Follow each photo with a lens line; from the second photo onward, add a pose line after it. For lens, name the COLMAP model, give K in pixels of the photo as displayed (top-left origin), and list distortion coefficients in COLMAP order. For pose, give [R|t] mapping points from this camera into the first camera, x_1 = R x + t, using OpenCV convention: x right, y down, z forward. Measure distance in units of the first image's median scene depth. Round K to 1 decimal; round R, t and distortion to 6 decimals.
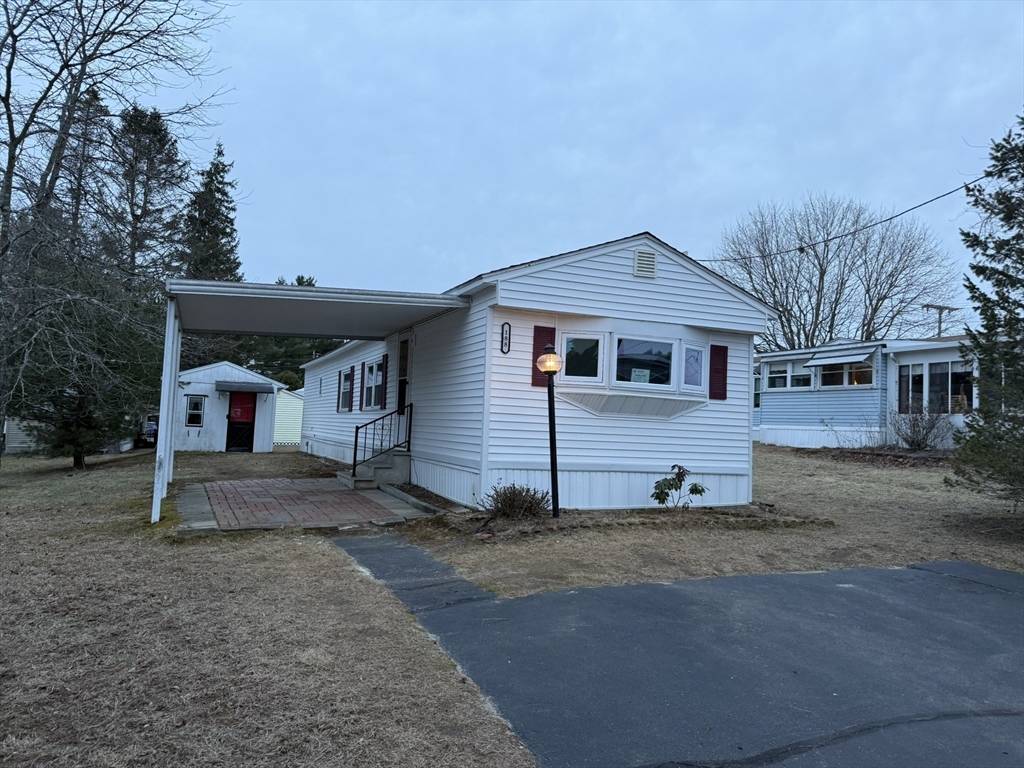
lens RADIAL K [[709.0, 0, 498.1], [0, 709.0, 382.3], [0, 0, 1]] dist [0.225200, -0.332879]
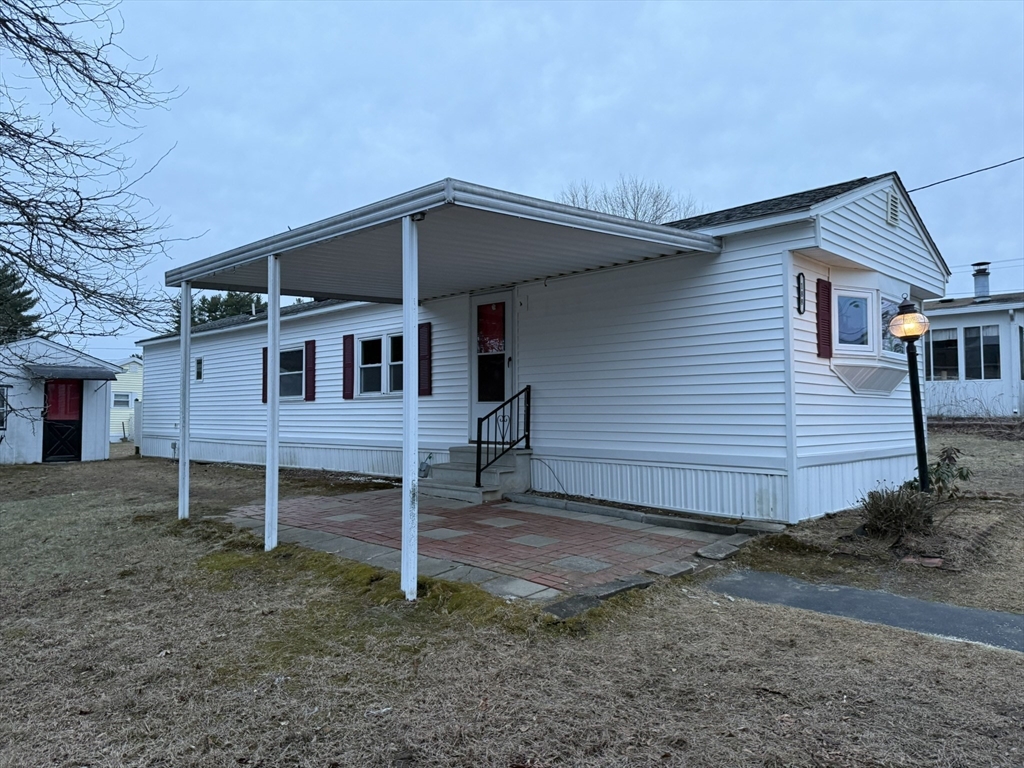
lens RADIAL K [[709.0, 0, 498.1], [0, 709.0, 382.3], [0, 0, 1]] dist [0.225200, -0.332879]
pose [[0.931259, -0.035603, 0.362614, -0.493700], [0.023570, 0.999016, 0.037557, -0.004620], [-0.363595, -0.026429, 0.931182, 0.345867]]
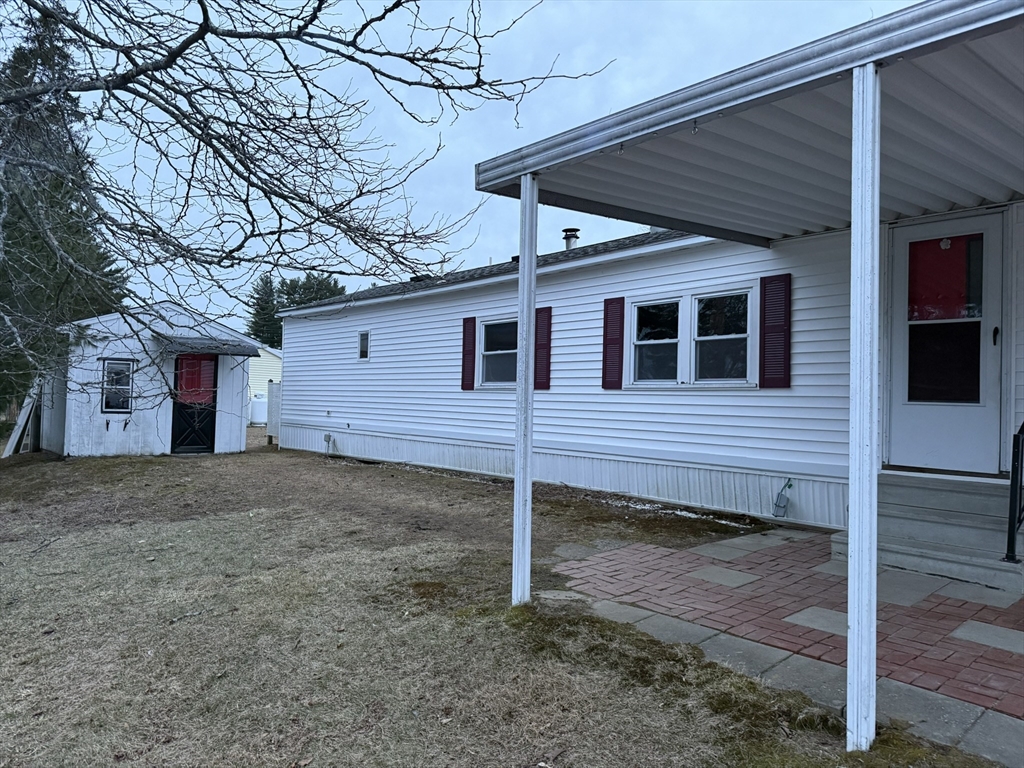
lens RADIAL K [[709.0, 0, 498.1], [0, 709.0, 382.3], [0, 0, 1]] dist [0.225200, -0.332879]
pose [[0.953322, -0.005883, 0.301899, -0.675097], [-0.007897, 0.998982, 0.044405, 0.017973], [-0.301853, -0.044717, 0.952305, 0.784451]]
